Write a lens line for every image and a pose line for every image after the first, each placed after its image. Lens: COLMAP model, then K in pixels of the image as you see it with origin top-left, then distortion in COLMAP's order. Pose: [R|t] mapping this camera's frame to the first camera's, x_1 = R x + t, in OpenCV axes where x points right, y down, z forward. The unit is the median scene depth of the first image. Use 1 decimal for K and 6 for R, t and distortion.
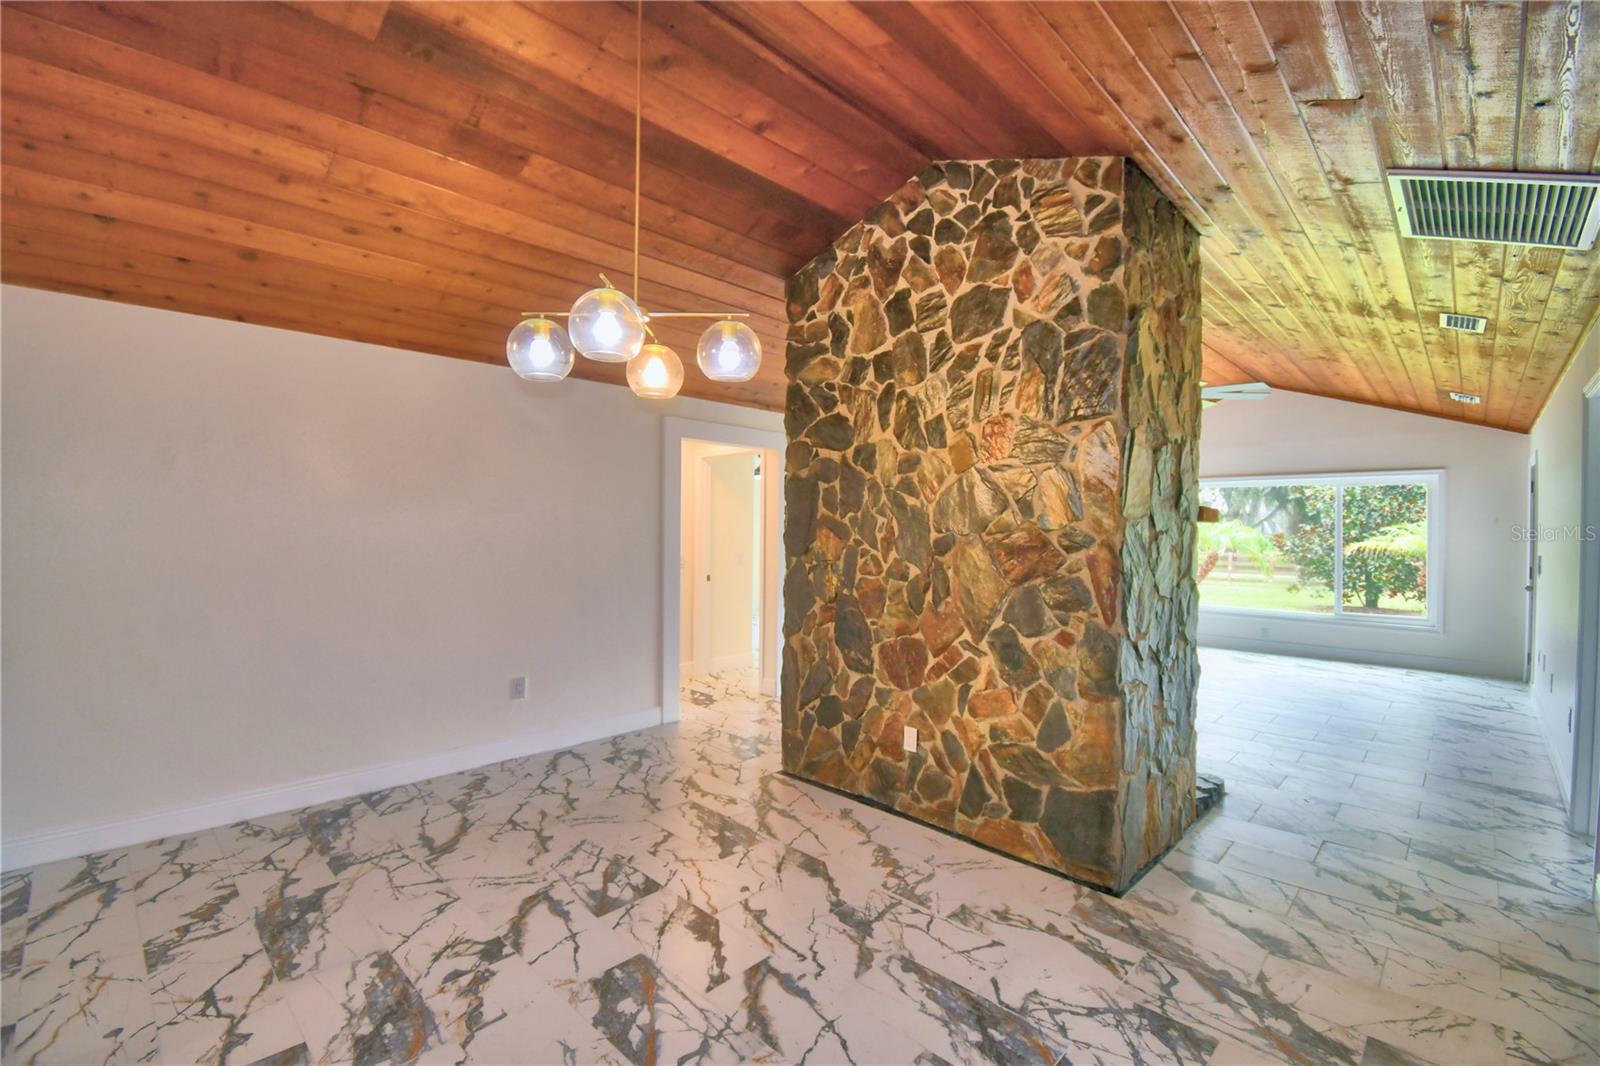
lens RADIAL K [[696.9, 0, 791.6], [0, 696.9, 531.1], [0, 0, 1]] dist [0.023029, -0.027869]
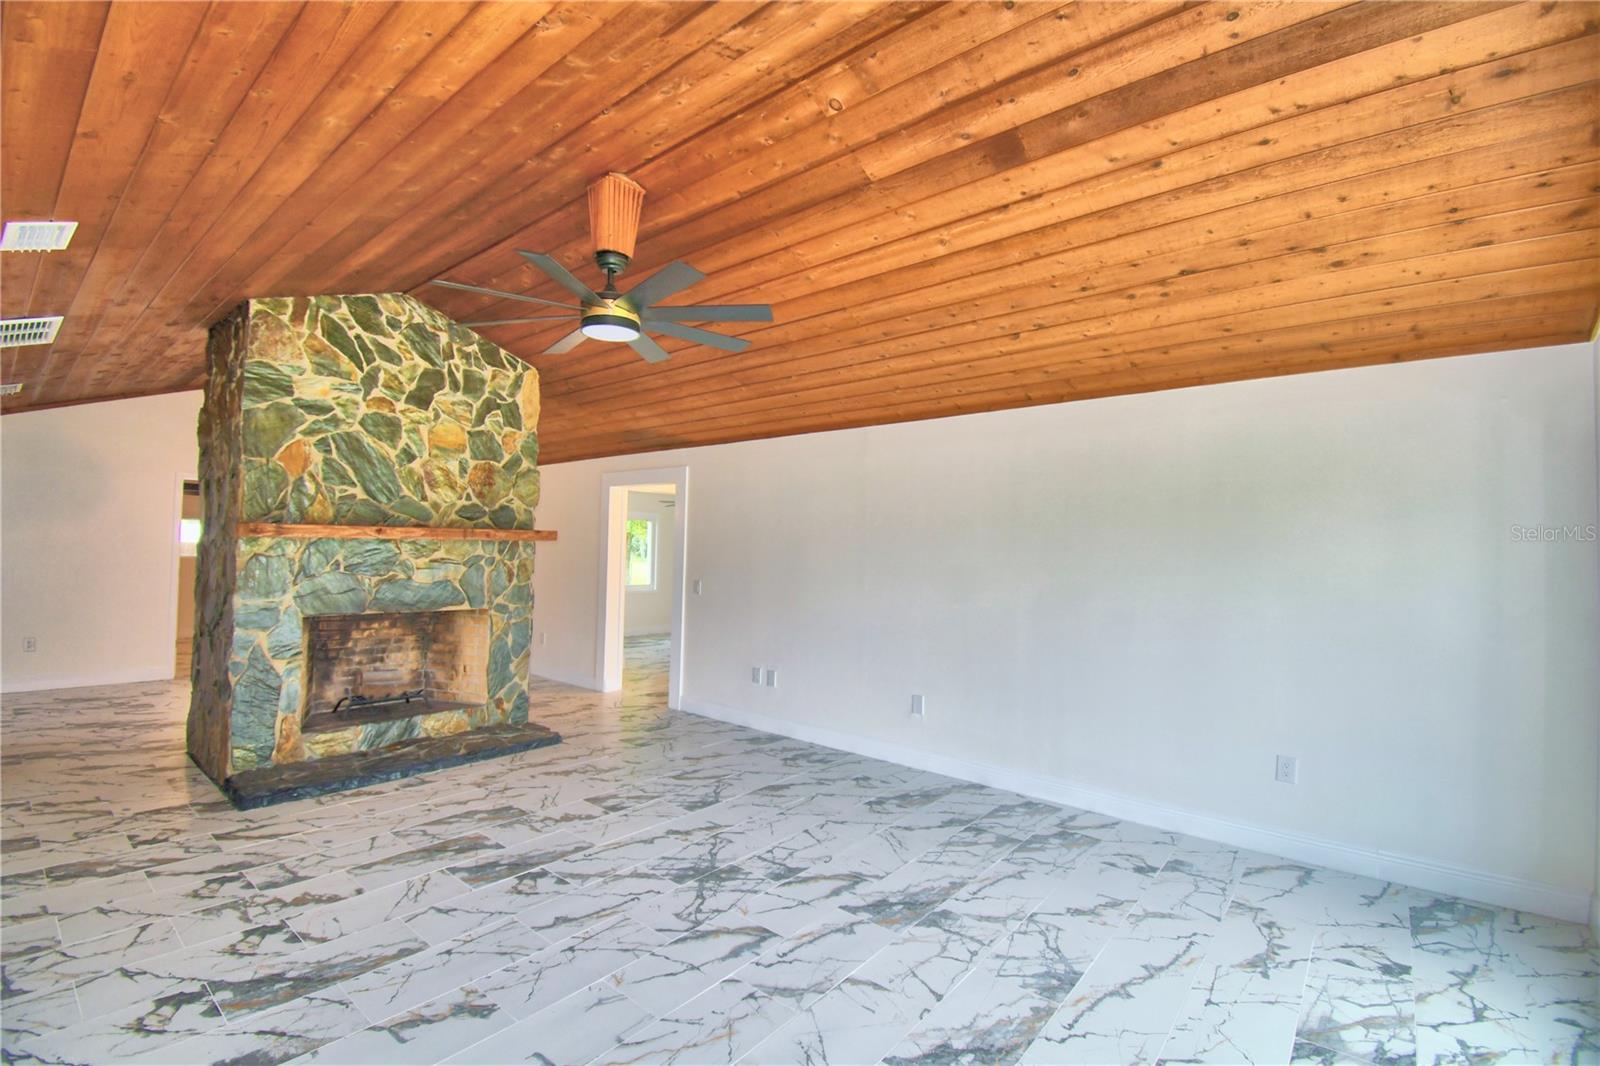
lens RADIAL K [[696.9, 0, 791.6], [0, 696.9, 531.1], [0, 0, 1]] dist [0.023029, -0.027869]
pose [[0.075797, -0.031802, -0.996616, 1.346385], [-0.022884, 0.999173, -0.033624, -0.009001], [0.996861, 0.025355, 0.075007, 1.344473]]
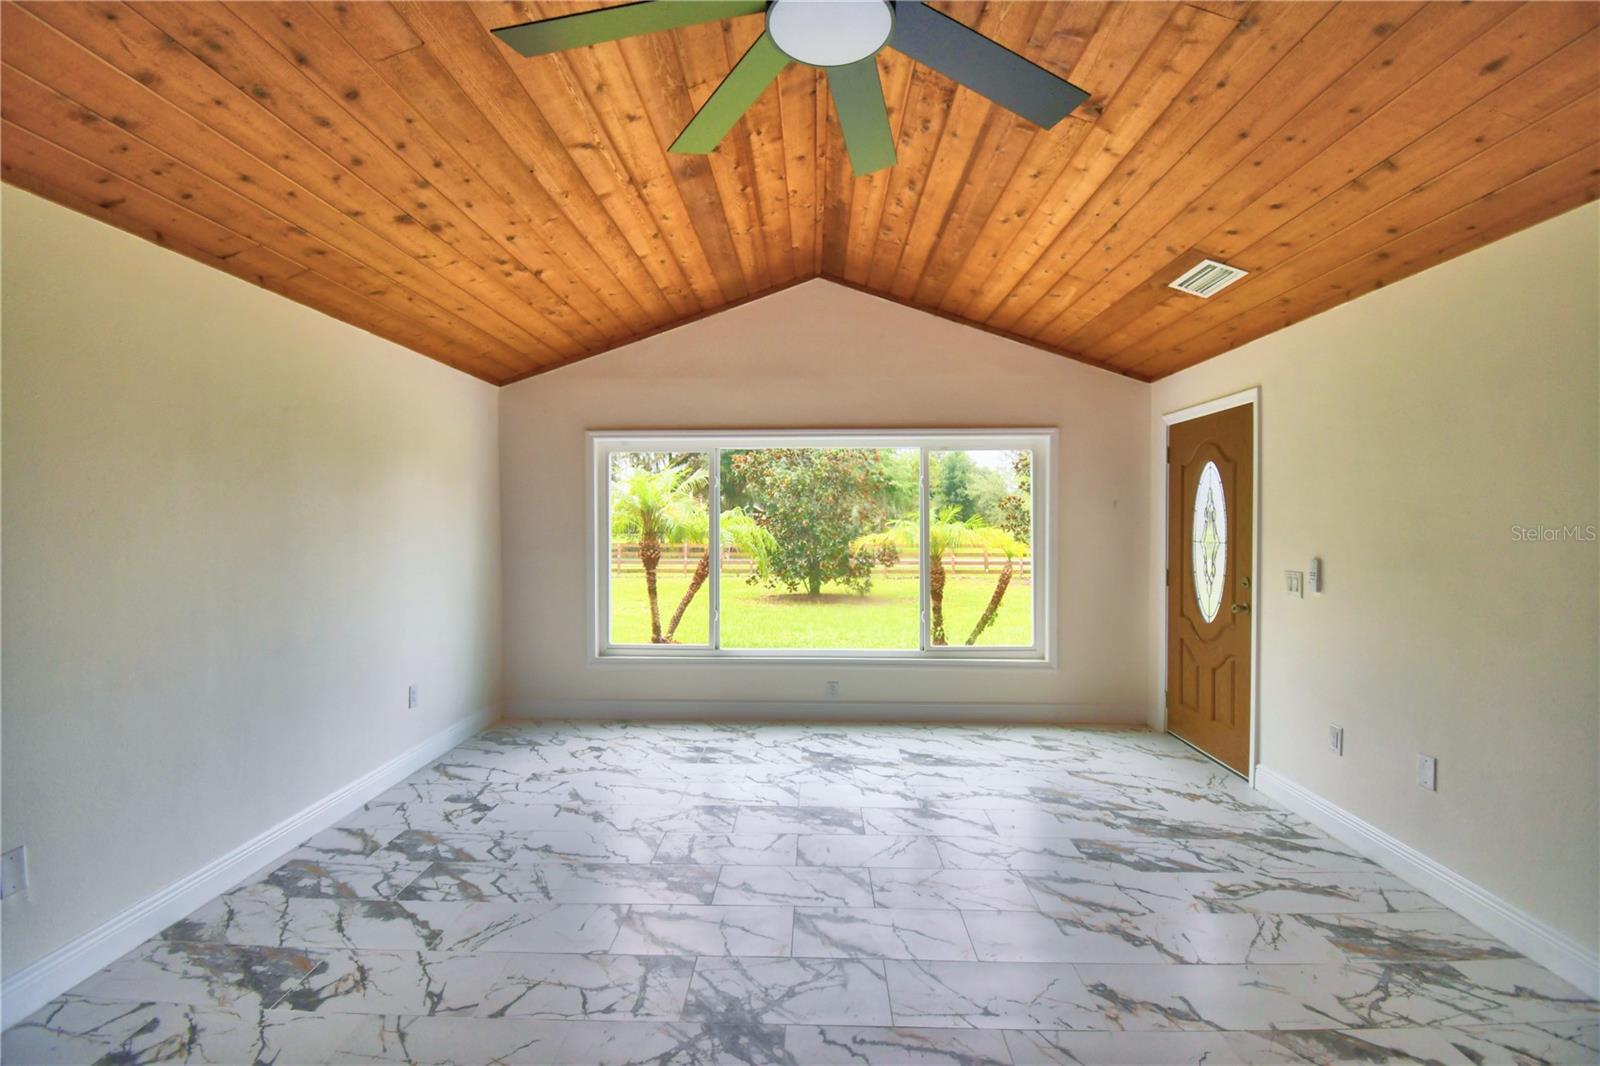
lens RADIAL K [[696.9, 0, 791.6], [0, 696.9, 531.1], [0, 0, 1]] dist [0.023029, -0.027869]
pose [[0.737453, -0.012489, 0.675283, -0.376239], [0.002575, 0.999874, 0.015681, -0.005878], [-0.675393, -0.009825, 0.737392, 0.691099]]
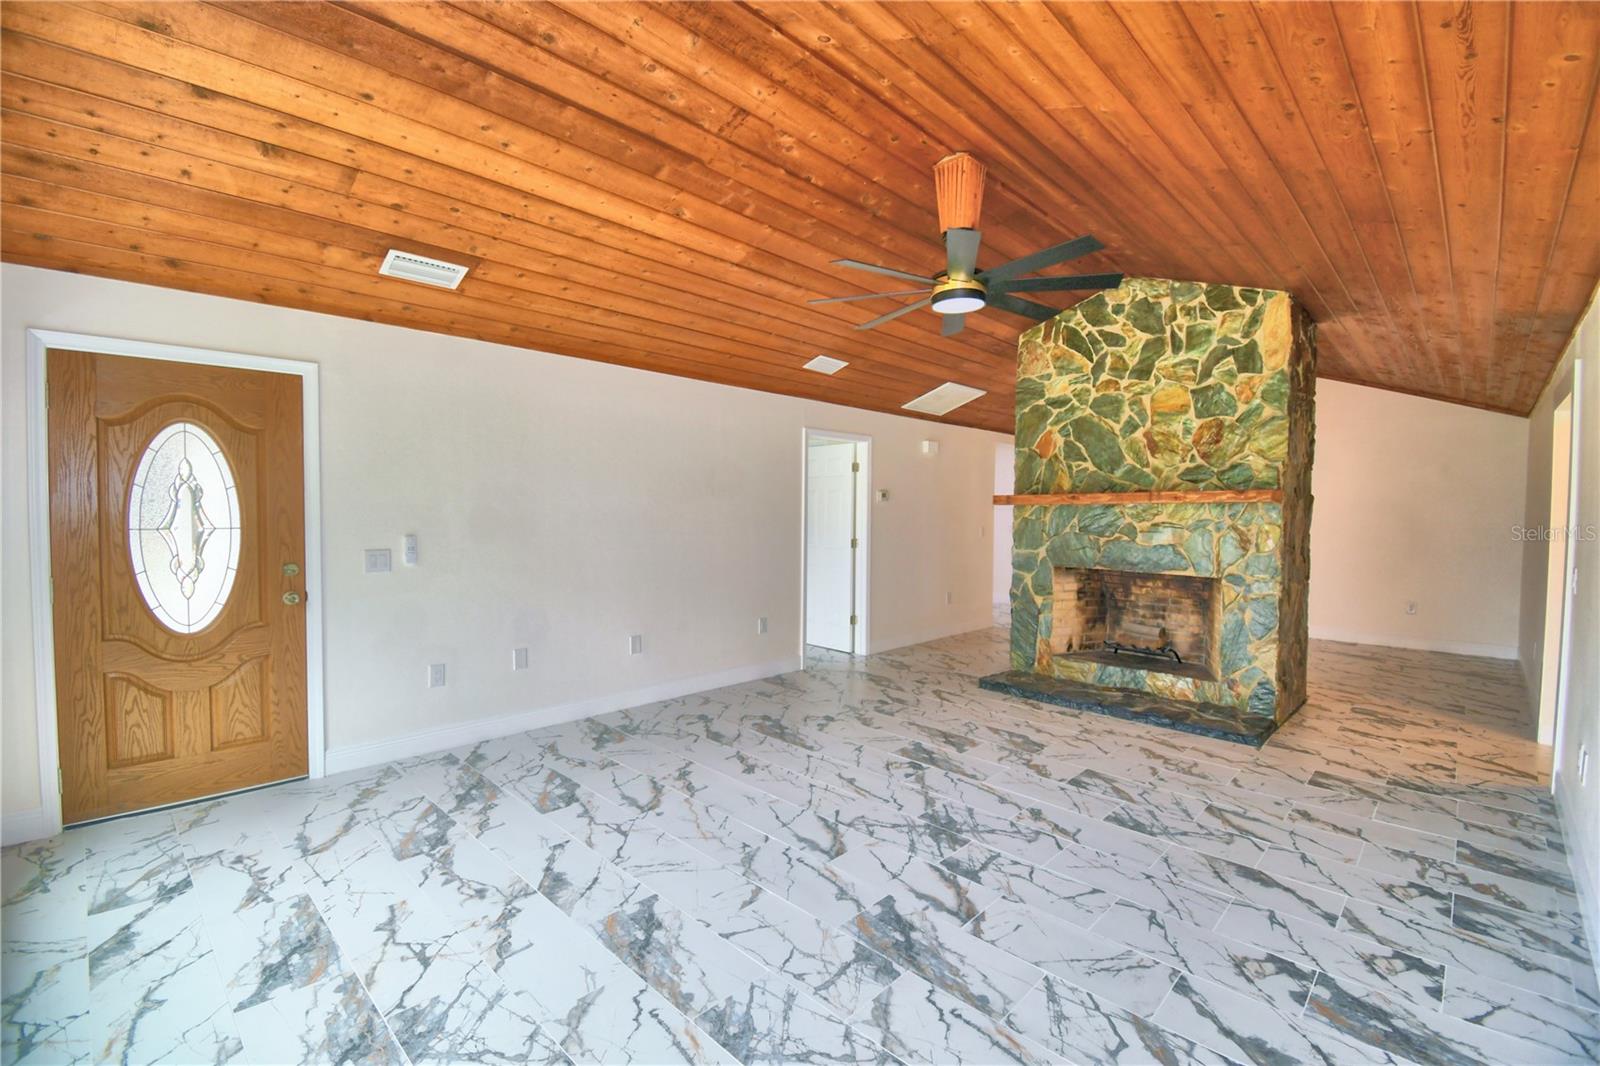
lens RADIAL K [[698.3, 0, 794.0], [0, 698.3, 531.0], [0, 0, 1]] dist [0.025506, -0.028750]
pose [[-0.999912, -0.013244, -0.000254, 0.362135], [-0.013245, 0.999342, 0.033753, -0.004889], [-0.000194, 0.033754, -0.999430, 2.513480]]
